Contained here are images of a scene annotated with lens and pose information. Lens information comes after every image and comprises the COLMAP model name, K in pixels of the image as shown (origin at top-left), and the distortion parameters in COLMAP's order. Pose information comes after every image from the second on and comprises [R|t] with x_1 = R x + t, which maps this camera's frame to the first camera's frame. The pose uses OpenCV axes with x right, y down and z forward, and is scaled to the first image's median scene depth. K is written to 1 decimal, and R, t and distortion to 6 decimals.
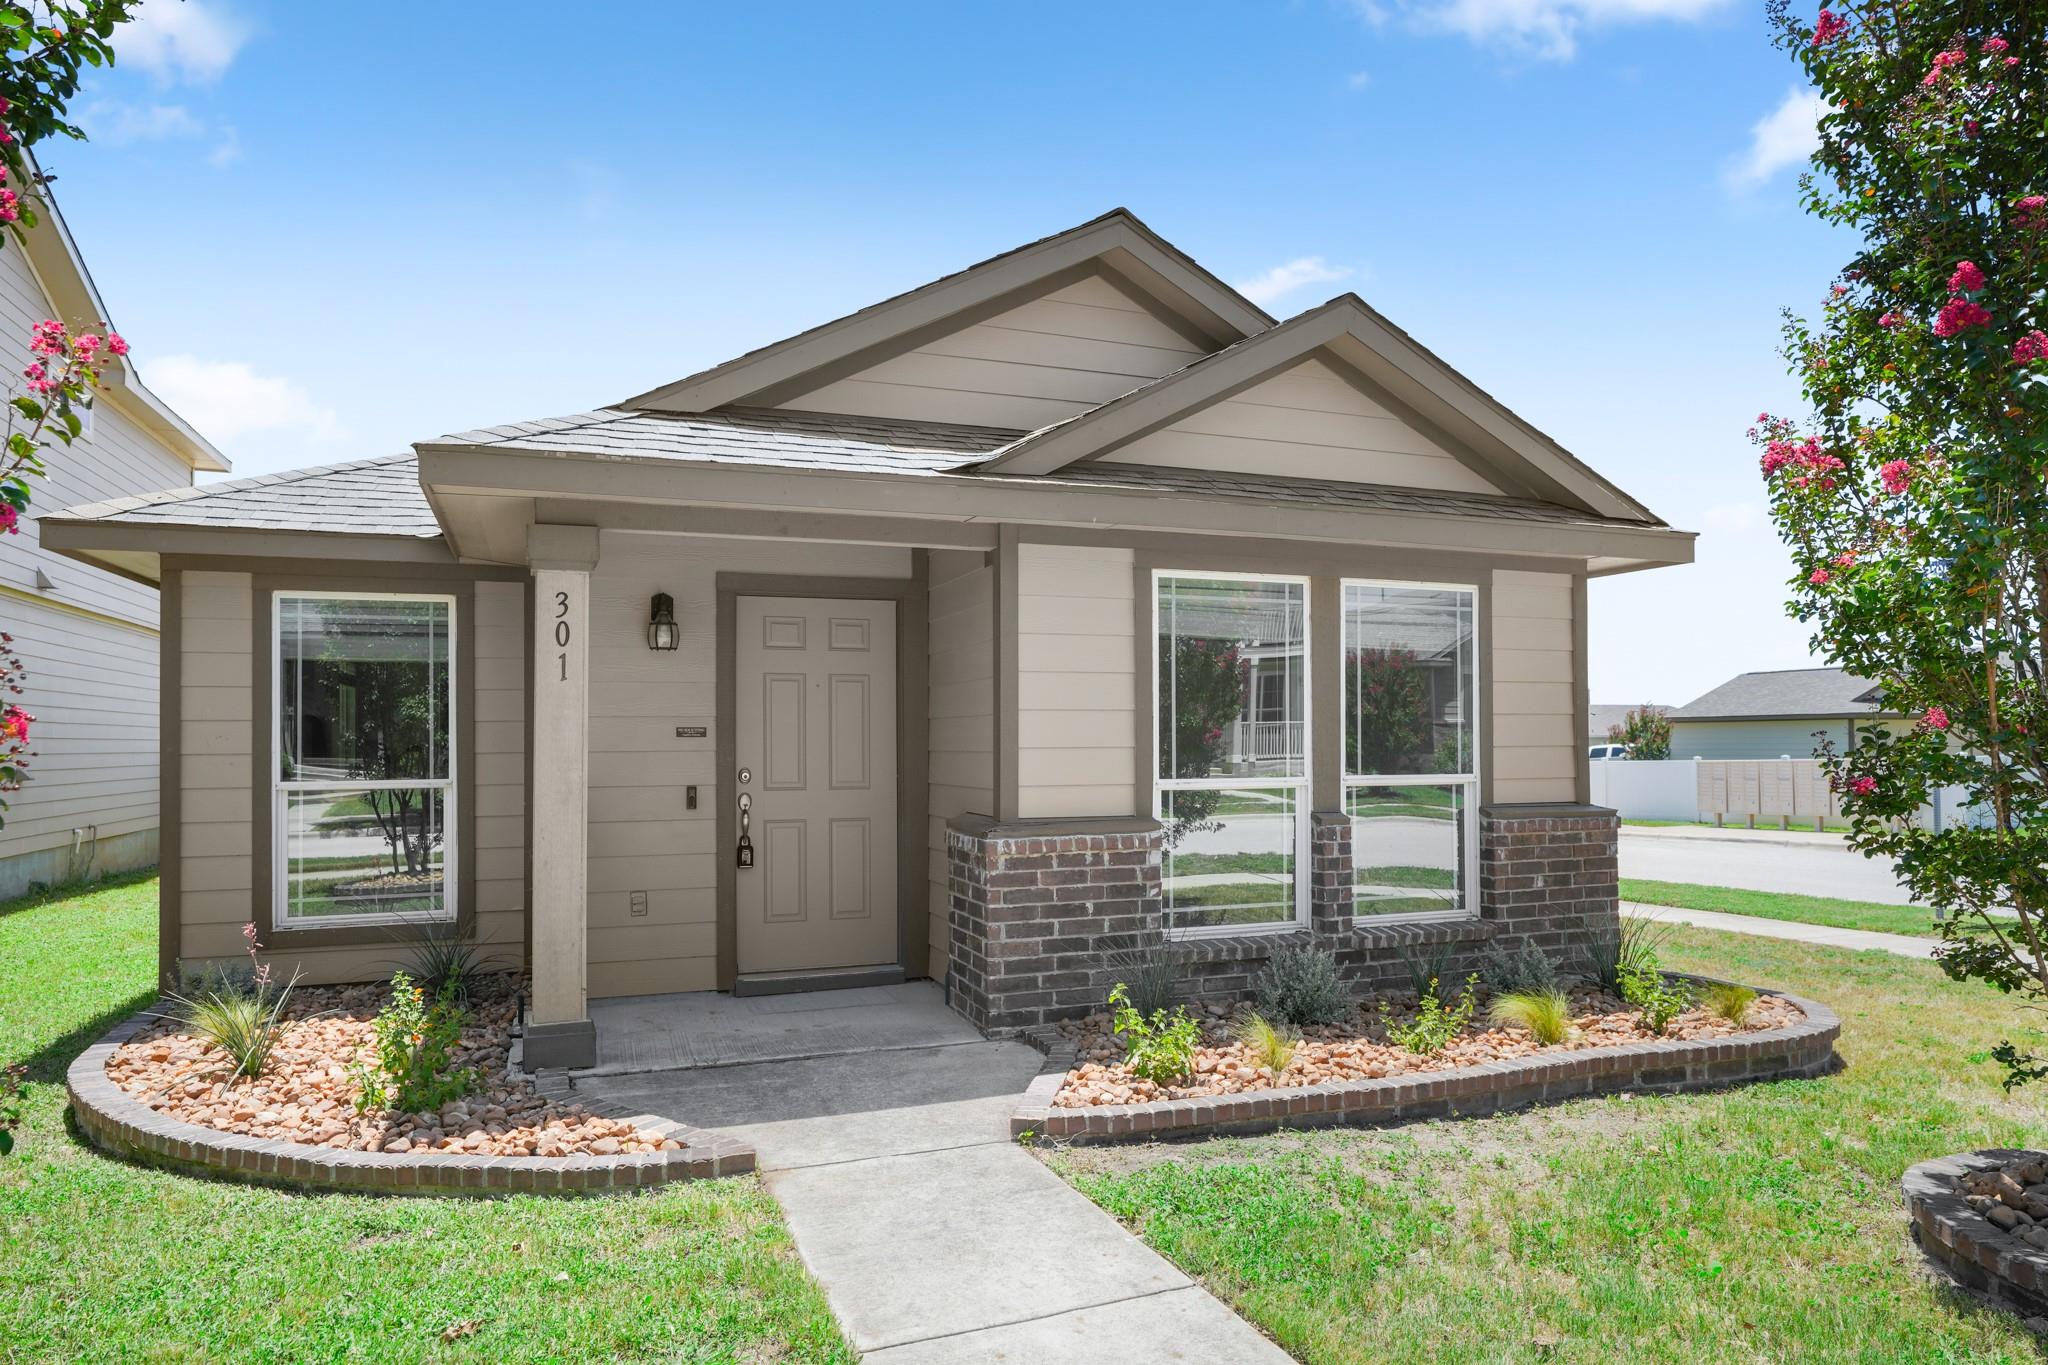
lens RADIAL K [[1242.6, 0, 1017.8], [0, 1242.6, 749.3], [0, 0, 1]] dist [-0.006751, 0.006349]
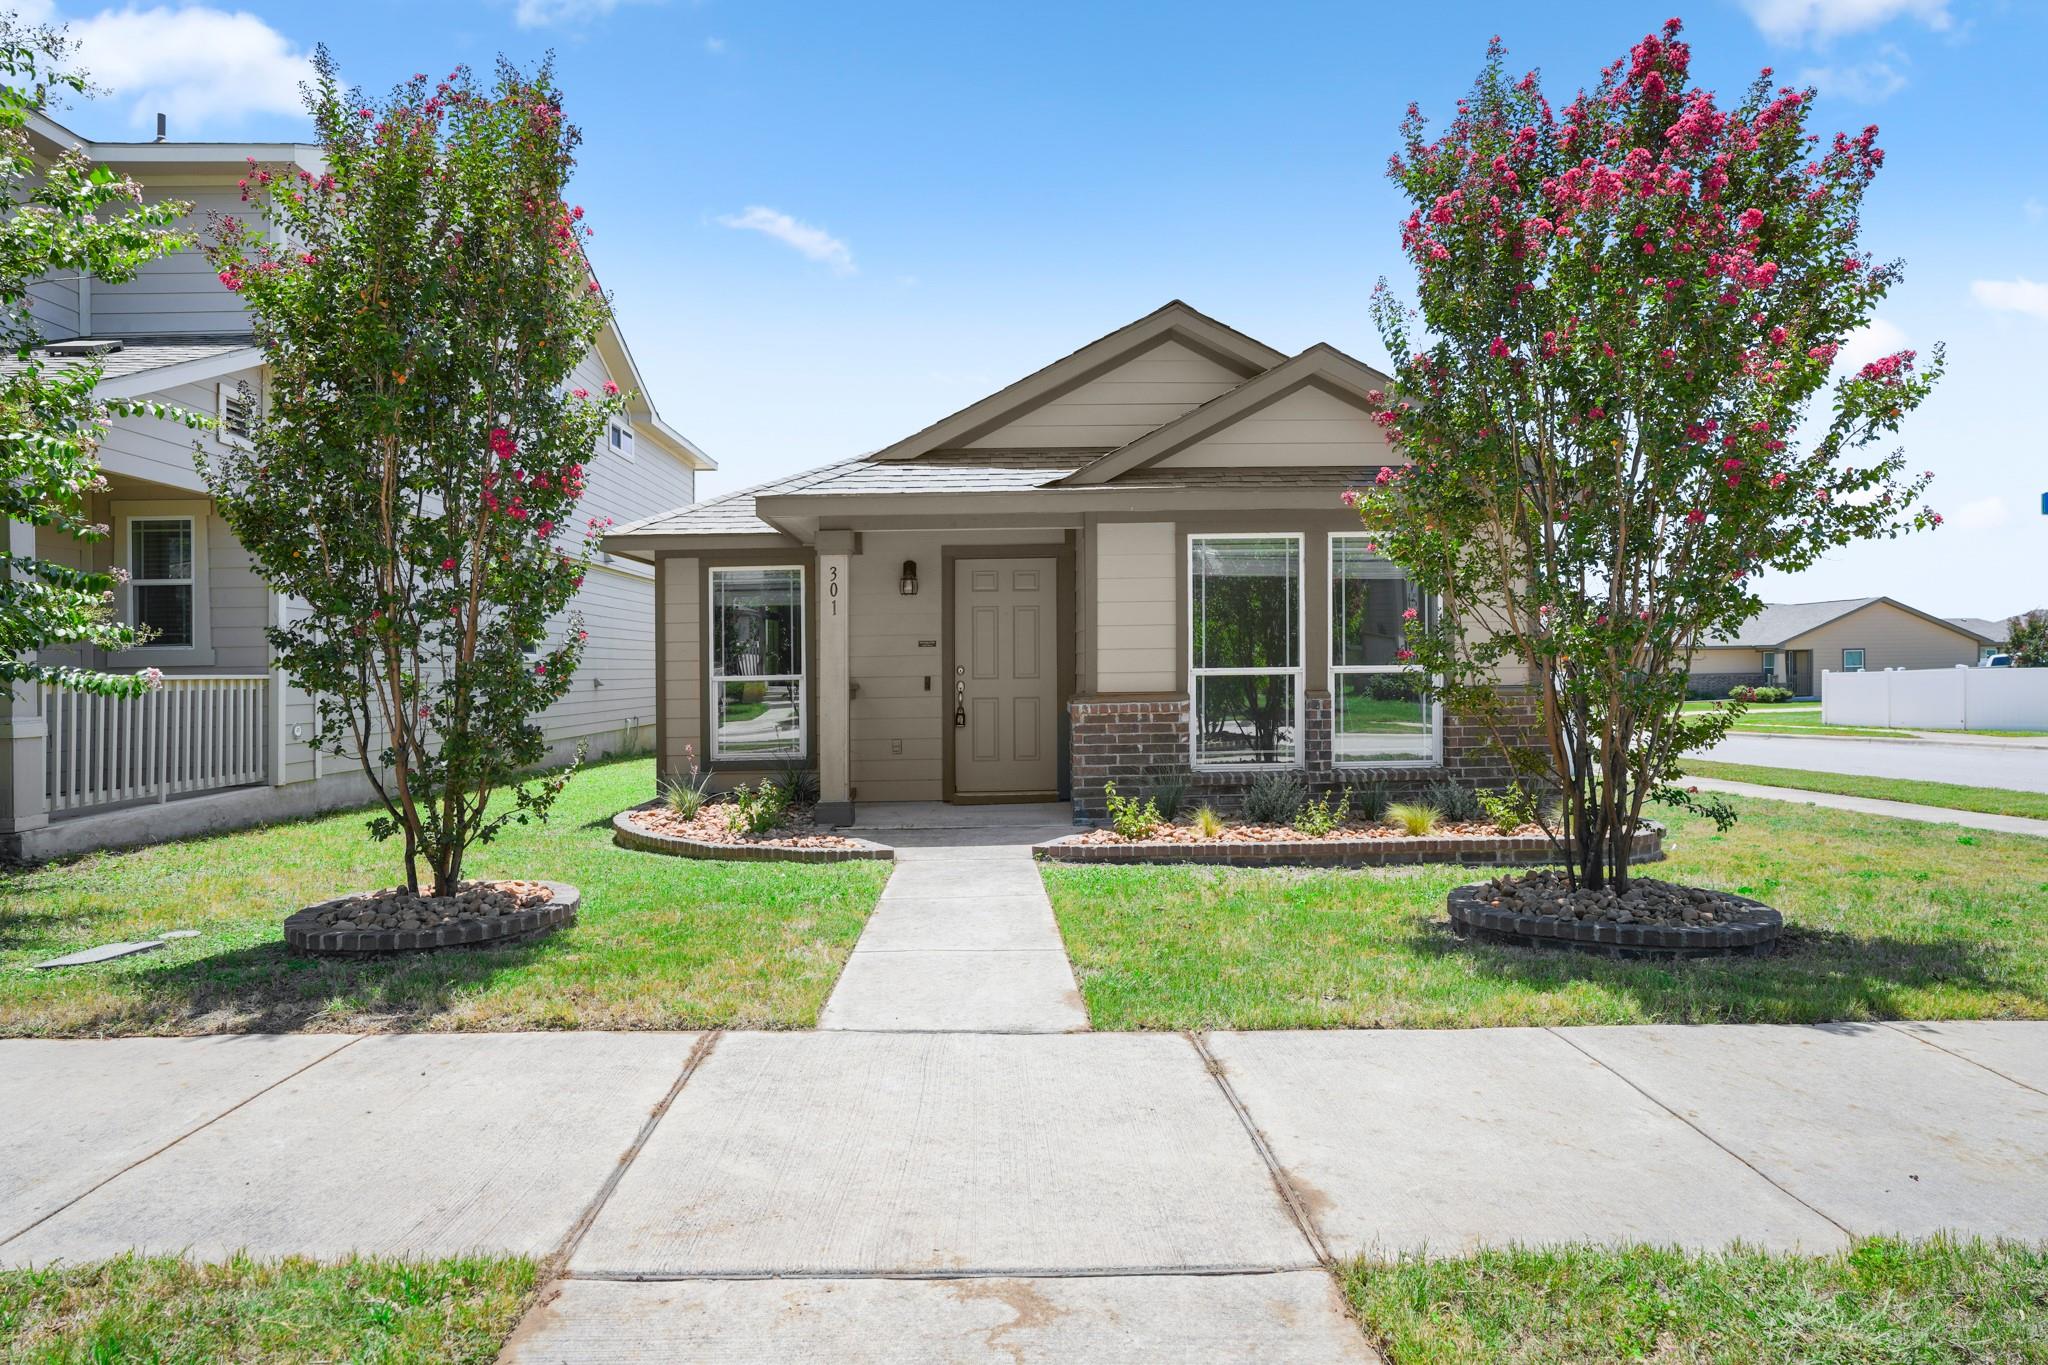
lens RADIAL K [[1188.2, 0, 1020.9], [0, 1188.2, 674.6], [0, 0, 1]] dist [-0.008269, -0.001408]
pose [[0.943450, -0.007659, -0.331426, 0.391276], [0.008632, 0.999962, 0.001464, 0.026835], [0.331402, -0.004242, 0.943480, -0.465173]]
